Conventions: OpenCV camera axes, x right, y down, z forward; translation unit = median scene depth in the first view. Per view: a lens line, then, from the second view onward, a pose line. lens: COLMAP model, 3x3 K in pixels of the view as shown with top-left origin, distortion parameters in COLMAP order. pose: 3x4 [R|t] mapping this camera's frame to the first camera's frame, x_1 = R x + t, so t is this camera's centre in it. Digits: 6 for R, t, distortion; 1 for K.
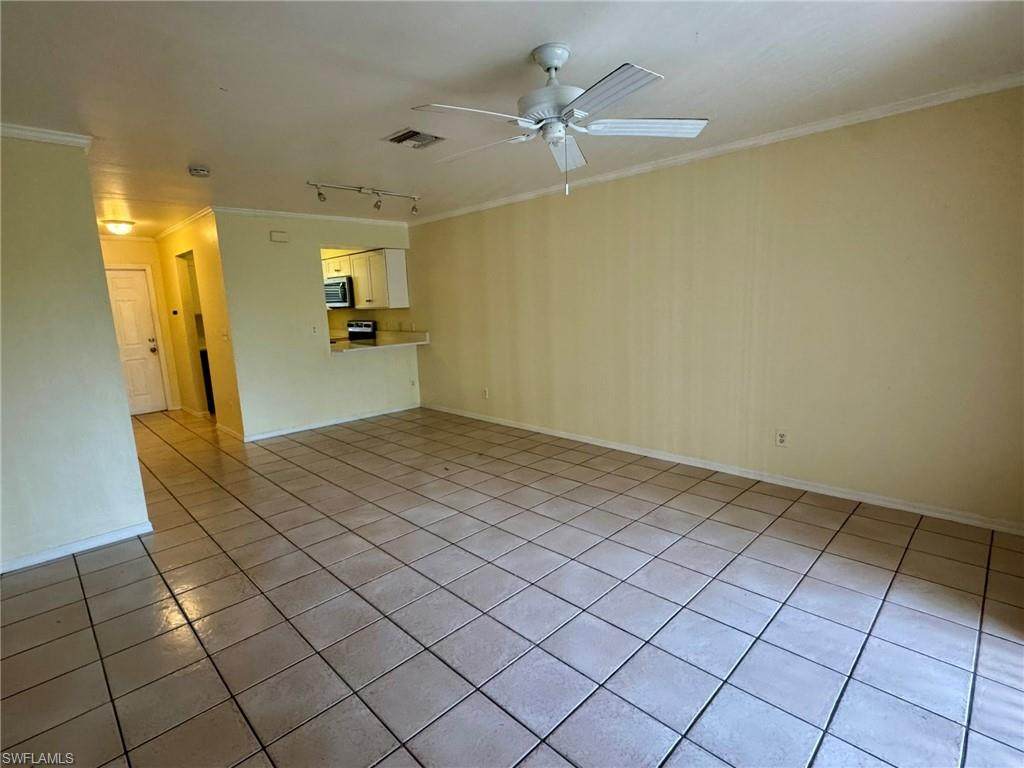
lens RADIAL K [[501.2, 0, 512.0], [0, 501.2, 384.0], [0, 0, 1]] dist [-0.001772, 0.000211]
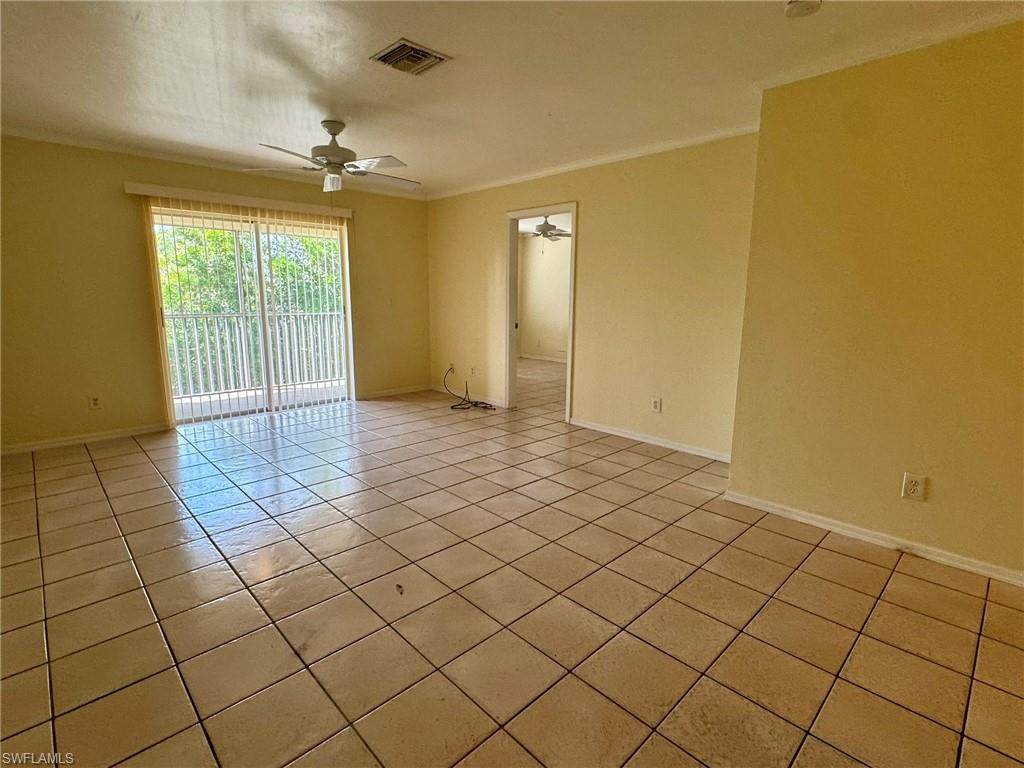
lens RADIAL K [[501.2, 0, 512.0], [0, 501.2, 384.0], [0, 0, 1]] dist [-0.001772, 0.000211]
pose [[-0.999419, 0.028460, 0.018765, -0.371280], [0.033112, 0.941331, 0.335855, -0.276635], [-0.008105, 0.336281, -0.941727, 2.007952]]
